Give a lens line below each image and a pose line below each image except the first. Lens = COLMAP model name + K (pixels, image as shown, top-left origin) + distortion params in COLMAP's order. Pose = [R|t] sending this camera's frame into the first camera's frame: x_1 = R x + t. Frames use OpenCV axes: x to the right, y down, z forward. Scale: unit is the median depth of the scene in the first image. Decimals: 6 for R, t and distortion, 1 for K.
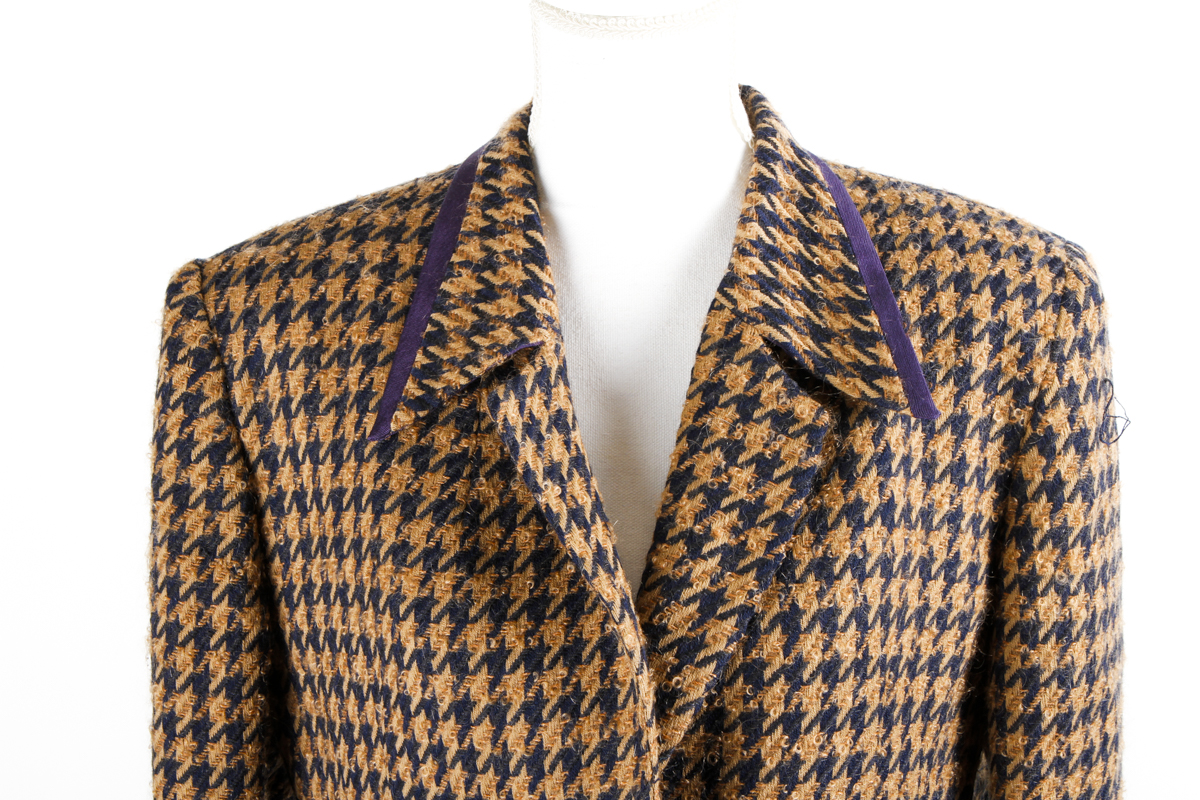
lens RADIAL K [[2178.3, 0, 600.0], [0, 2178.3, 400.0], [0, 0, 1]] dist [-0.019499, -0.145052]
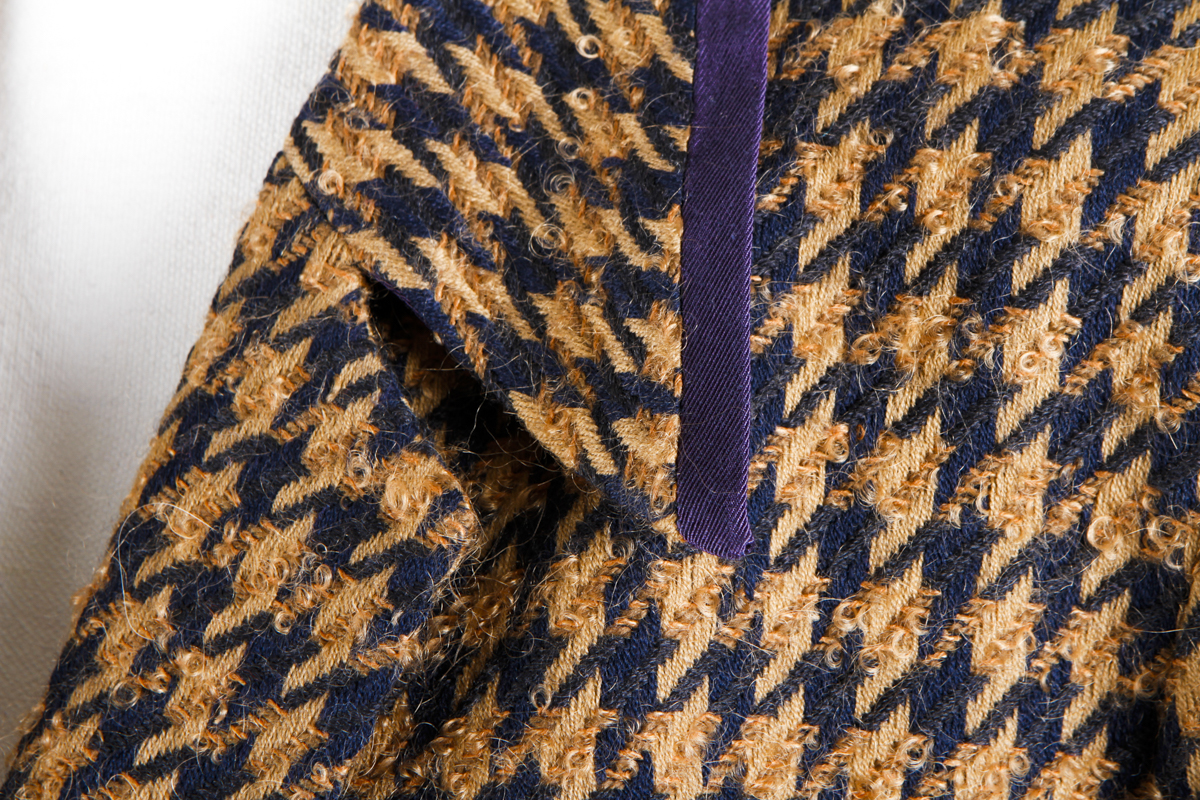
lens RADIAL K [[3770.2, 0, 600.0], [0, 3770.2, 400.0], [0, 0, 1]] dist [0.233906, 0.959898]
pose [[0.904746, 0.065129, -0.420943, 0.359754], [-0.028292, 0.995247, 0.093178, -0.064721], [0.425011, -0.072393, 0.902289, 0.466652]]
